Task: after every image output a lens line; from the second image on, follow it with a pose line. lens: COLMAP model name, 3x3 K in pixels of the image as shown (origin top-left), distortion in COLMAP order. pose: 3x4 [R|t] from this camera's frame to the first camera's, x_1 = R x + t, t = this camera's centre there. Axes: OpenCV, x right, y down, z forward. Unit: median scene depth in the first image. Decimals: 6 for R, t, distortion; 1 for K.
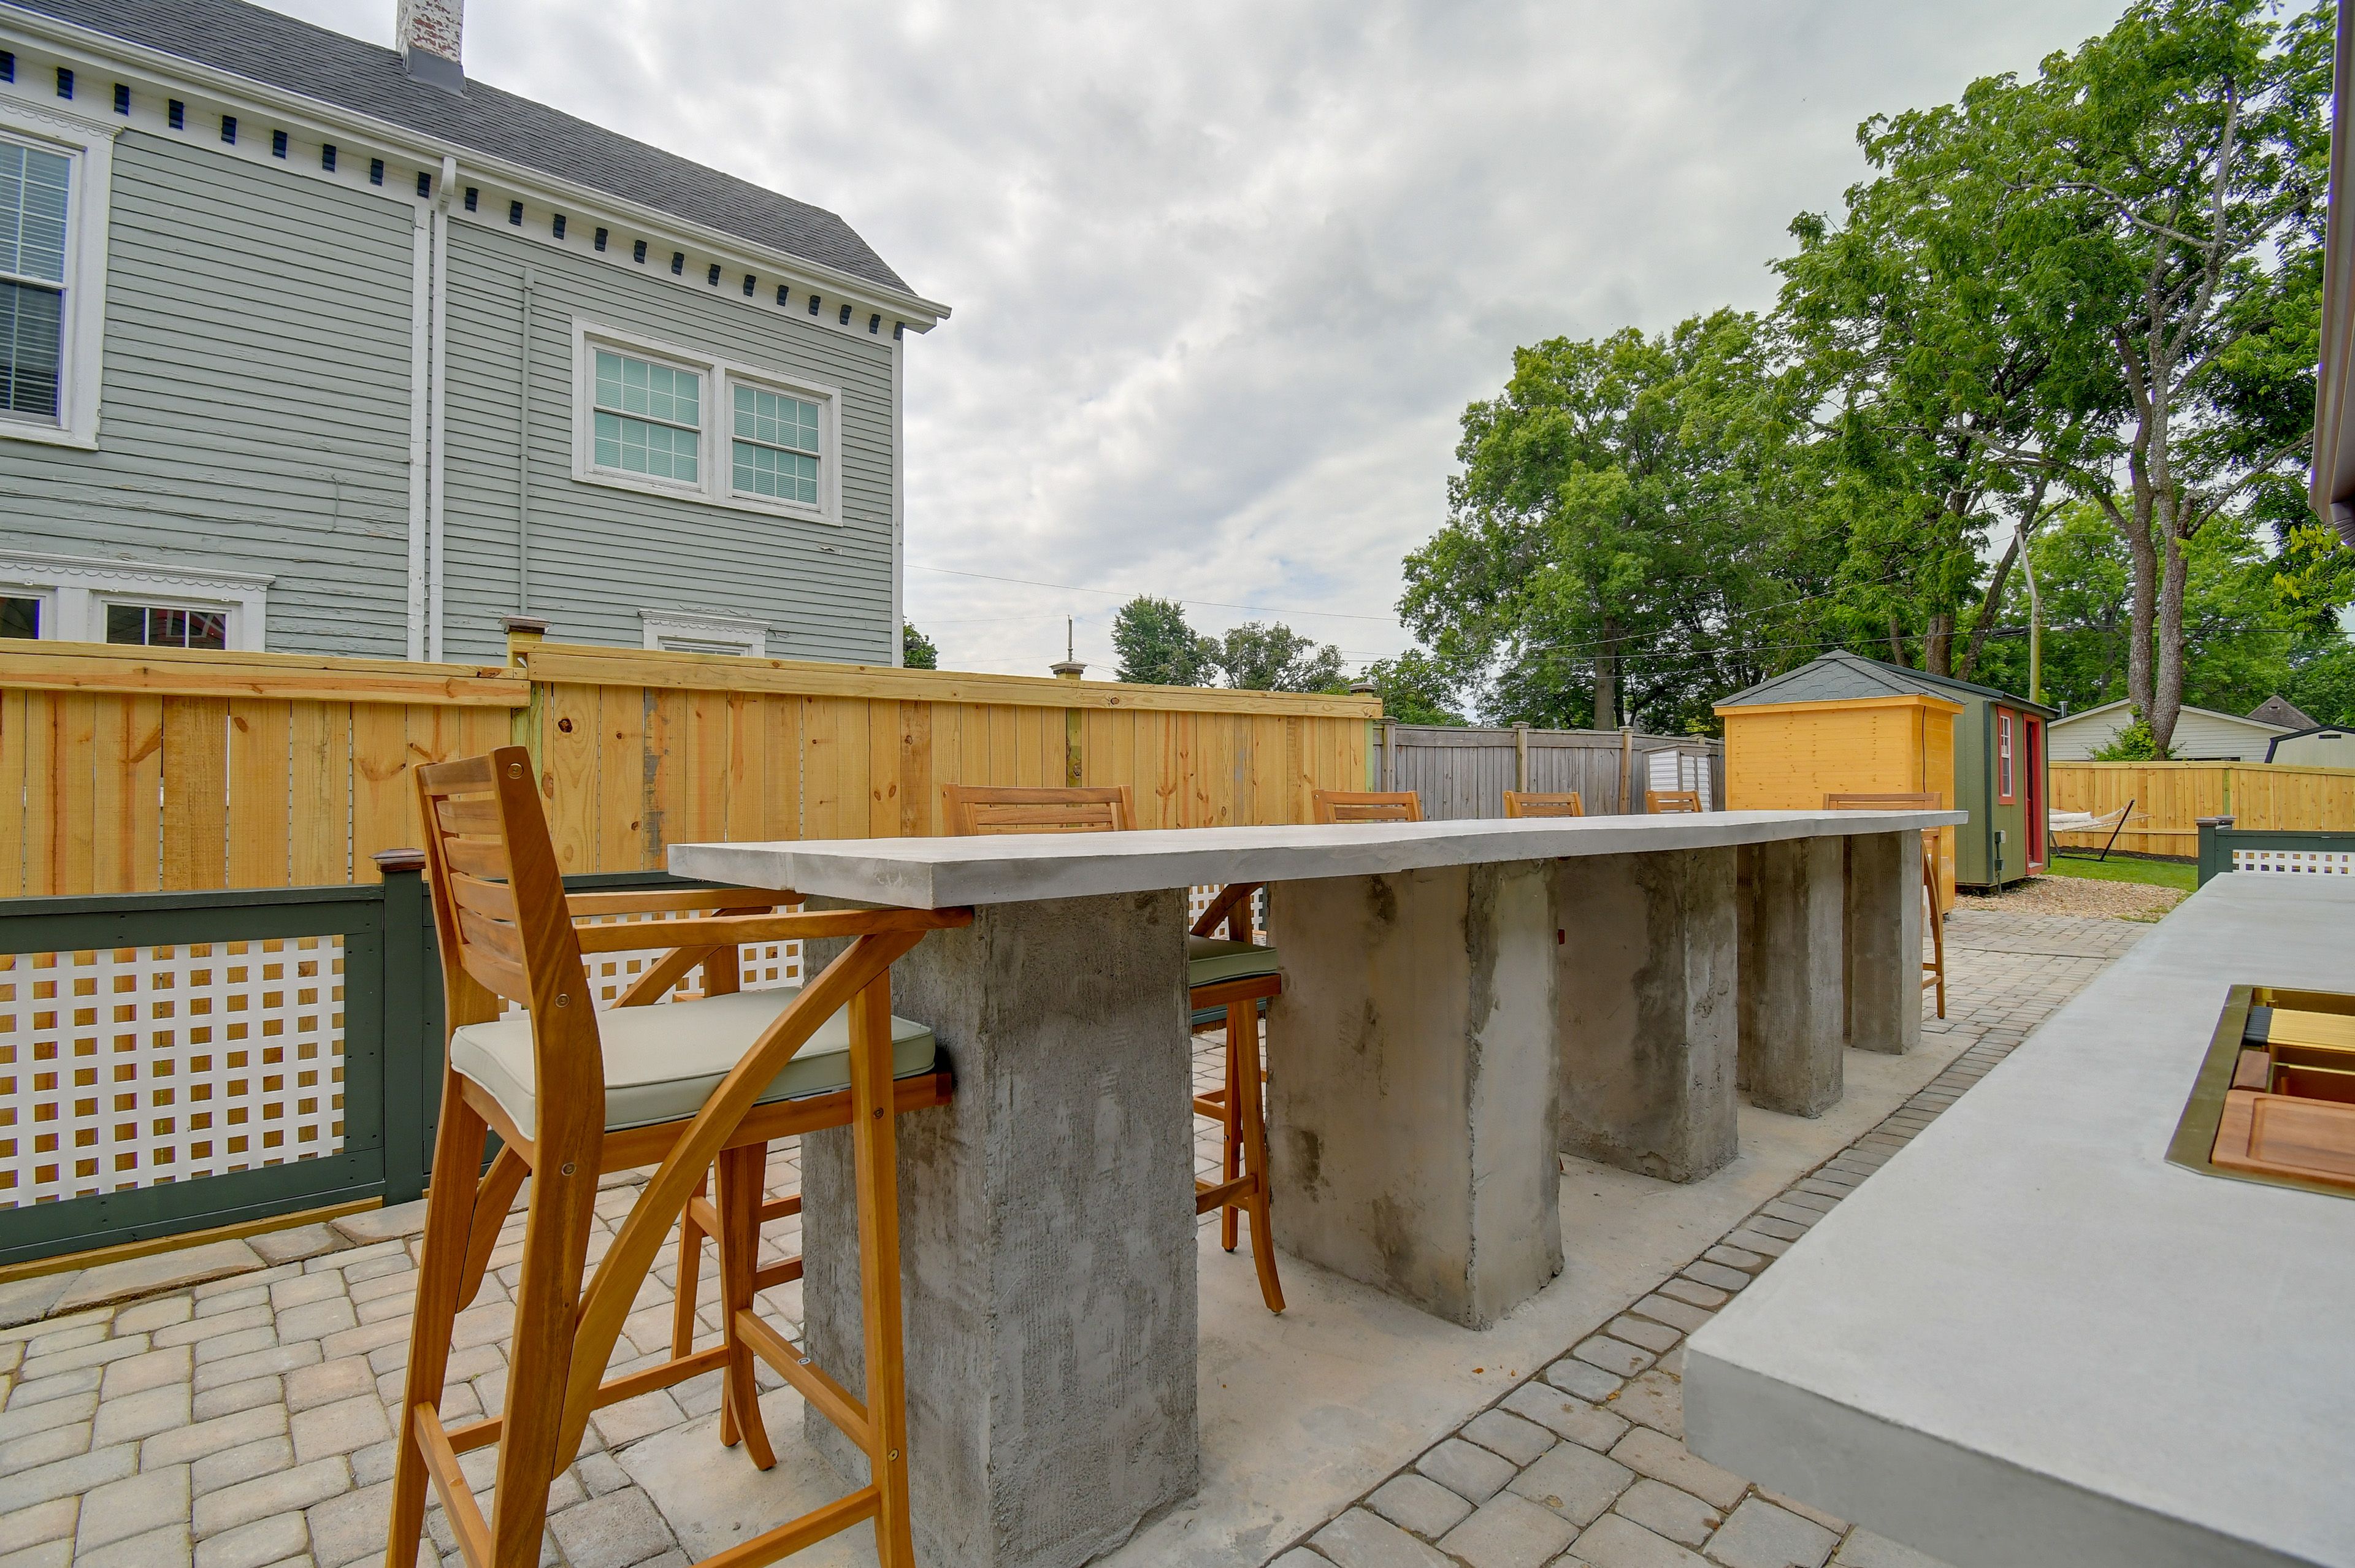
lens RADIAL K [[1074.7, 0, 1168.0], [0, 1074.7, 786.7], [0, 0, 1]] dist [0.023247, -0.010901]
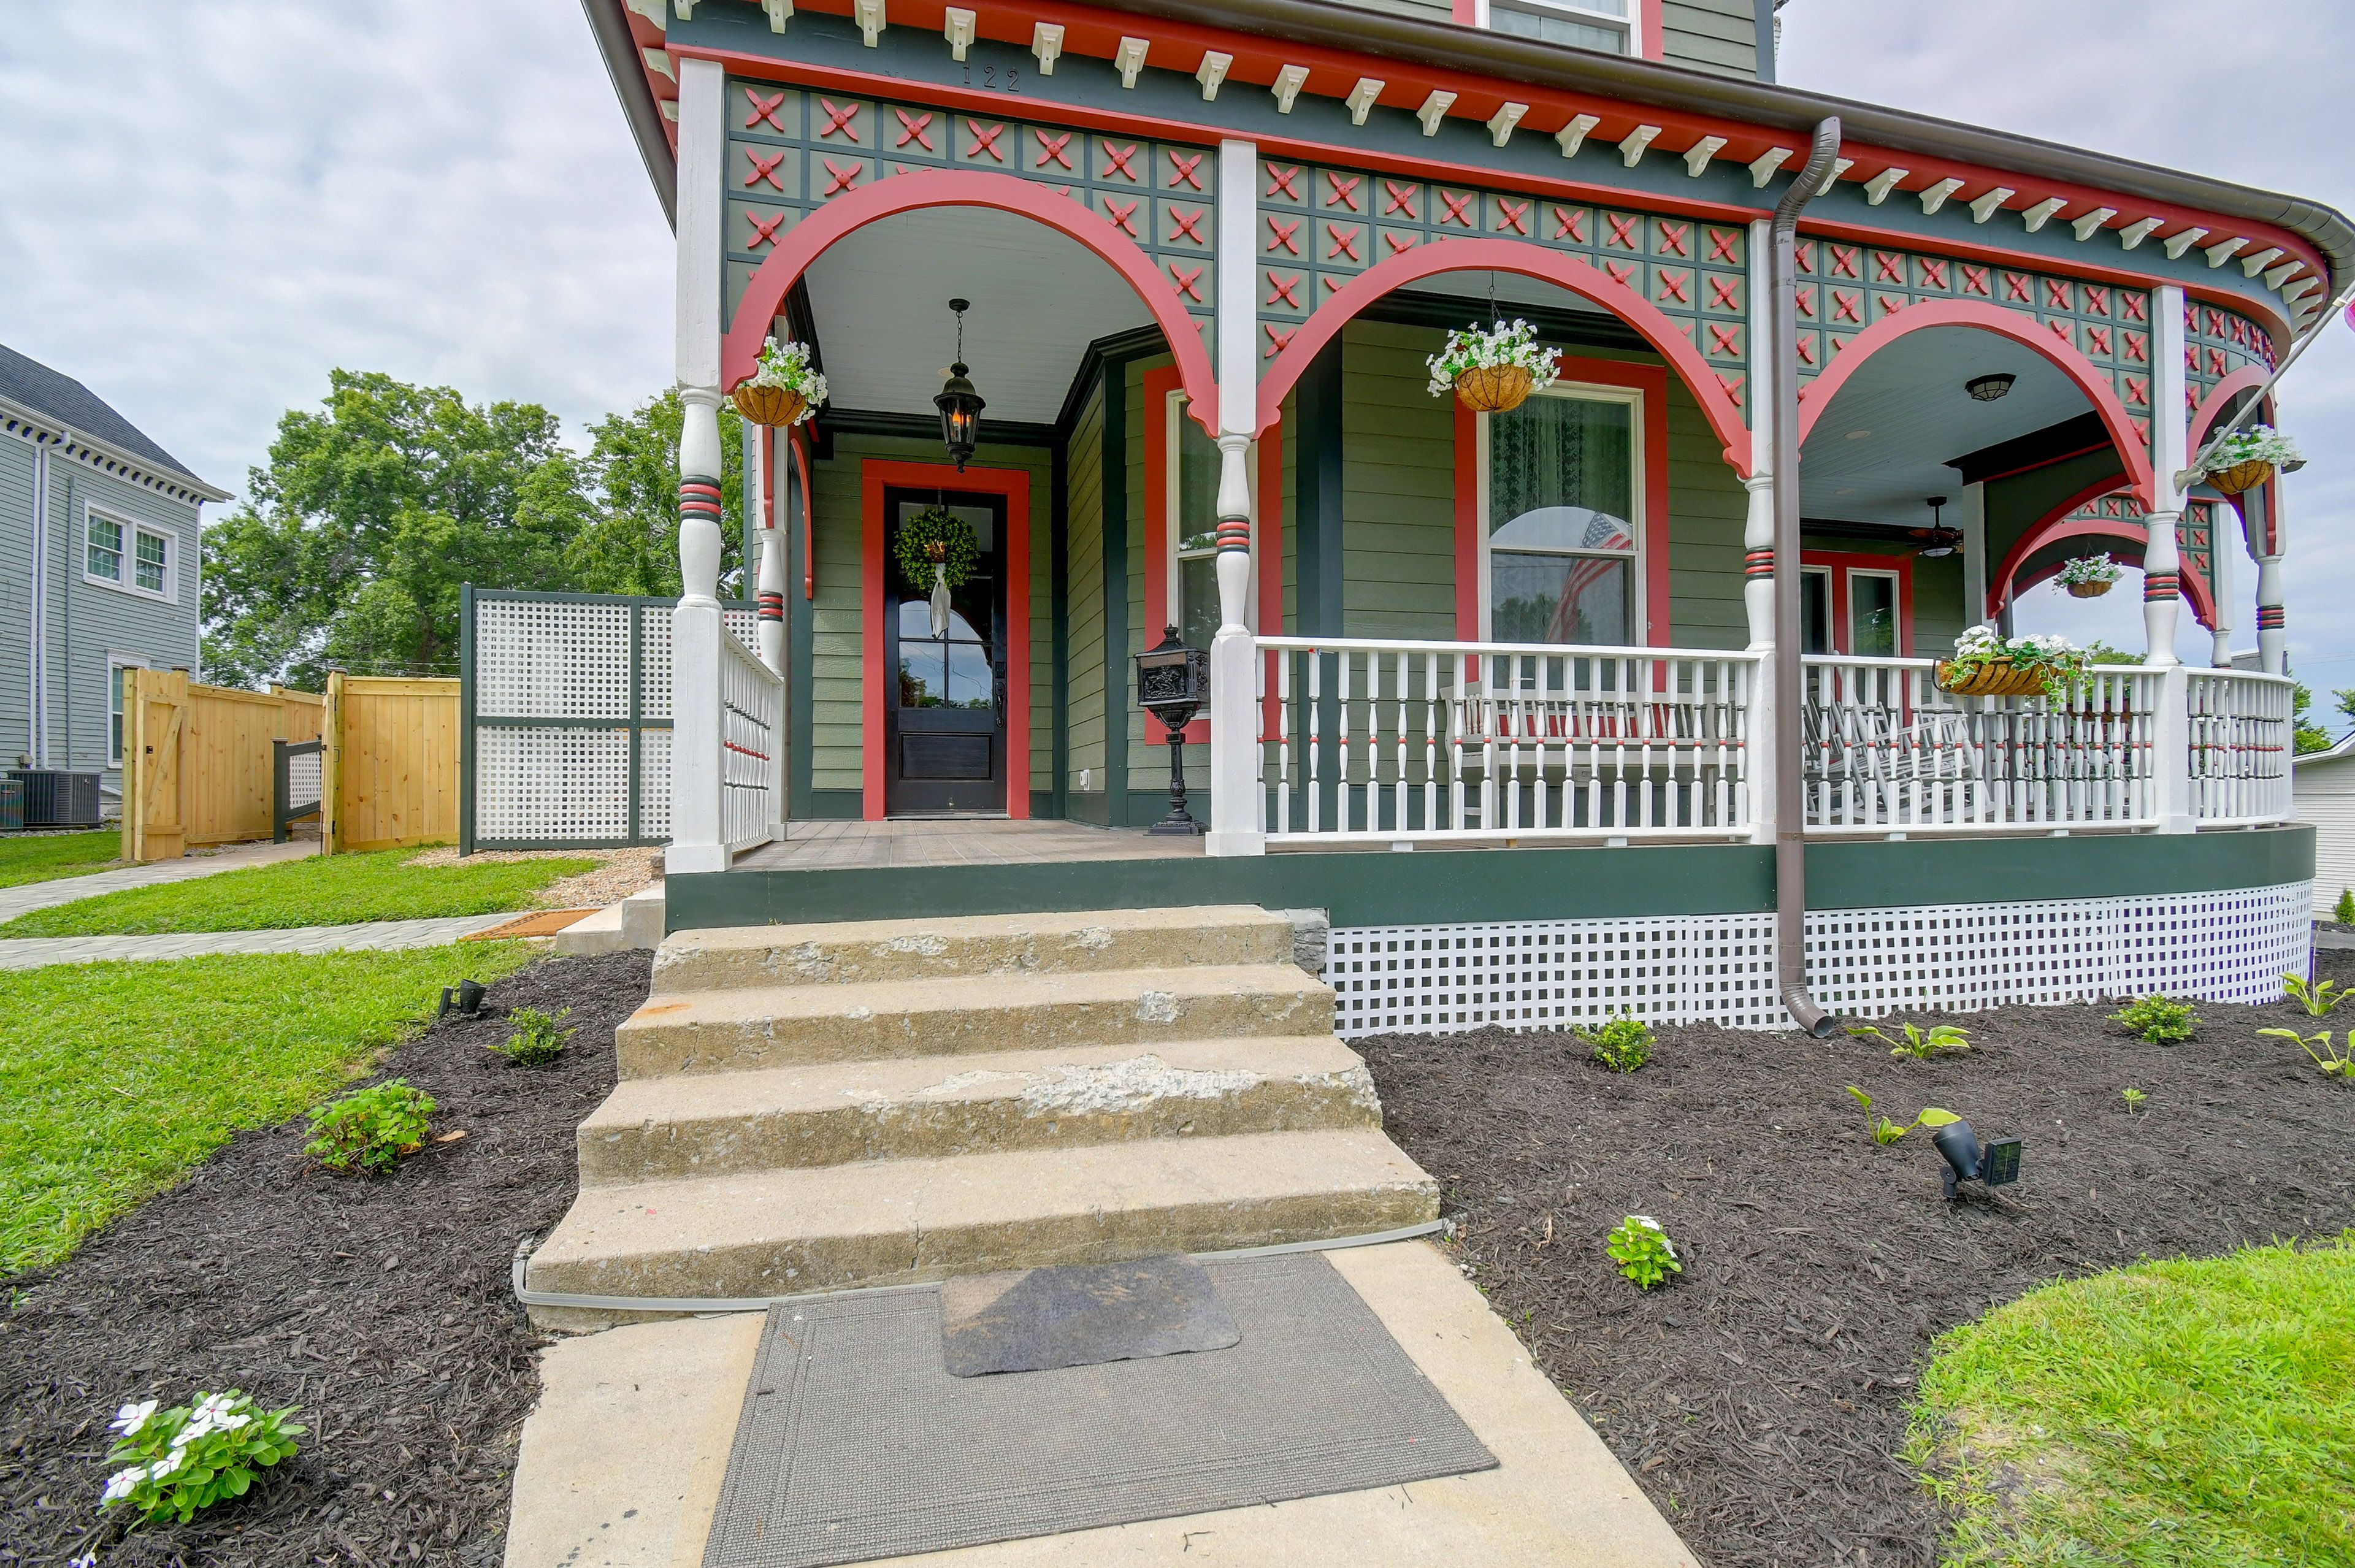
lens RADIAL K [[1074.7, 0, 1168.0], [0, 1074.7, 786.7], [0, 0, 1]] dist [0.023247, -0.010901]
pose [[0.497592, 0.023278, 0.867099, -0.203047], [-0.017247, 0.999708, -0.016940, 0.014349], [-0.867240, -0.006526, 0.497848, -0.271630]]
